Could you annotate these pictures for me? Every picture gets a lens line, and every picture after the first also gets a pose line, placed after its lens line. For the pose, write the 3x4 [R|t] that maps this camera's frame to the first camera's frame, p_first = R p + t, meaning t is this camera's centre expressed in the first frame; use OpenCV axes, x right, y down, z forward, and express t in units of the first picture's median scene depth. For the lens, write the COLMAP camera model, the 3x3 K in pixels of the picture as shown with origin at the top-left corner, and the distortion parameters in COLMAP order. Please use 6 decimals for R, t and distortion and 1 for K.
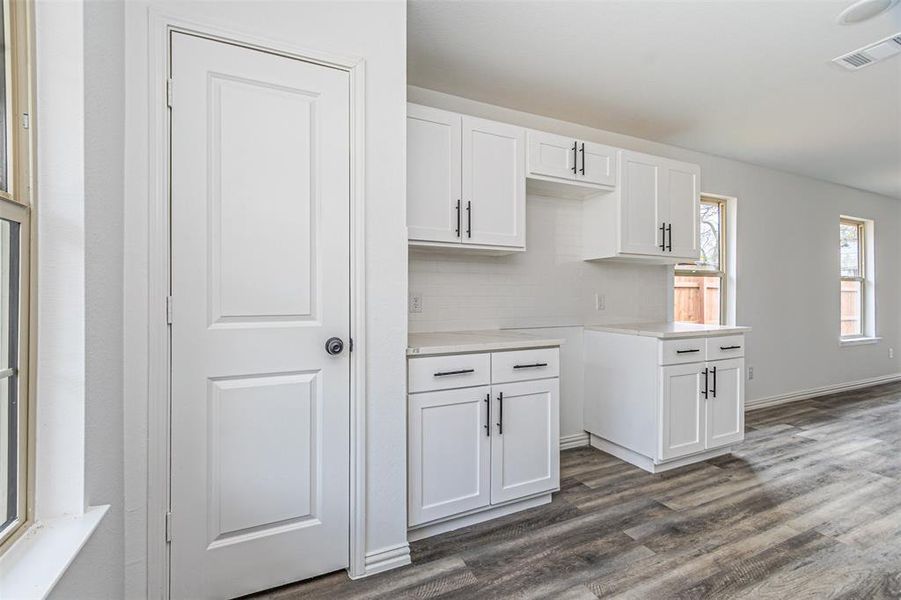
lens RADIAL K [[393.2, 0, 453.4], [0, 393.2, 294.8], [0, 0, 1]] dist [0.005255, 0.000219]
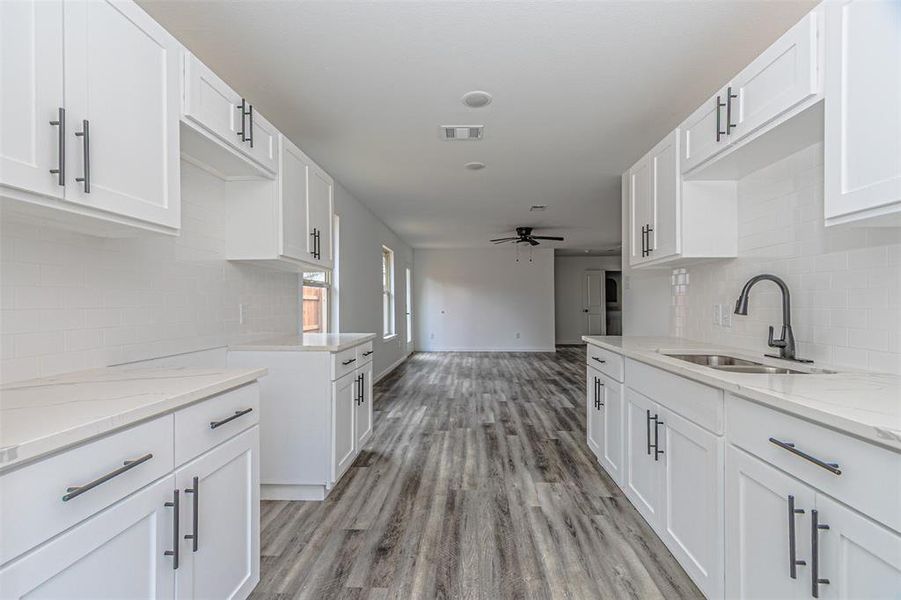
lens RADIAL K [[393.2, 0, 448.9], [0, 393.2, 302.3], [0, 0, 1]] dist [0.005255, 0.000219]
pose [[0.480230, 0.000345, 0.877142, -0.163059], [0.004764, 0.999984, -0.003001, -0.002053], [-0.877130, 0.005620, 0.480221, 0.321329]]
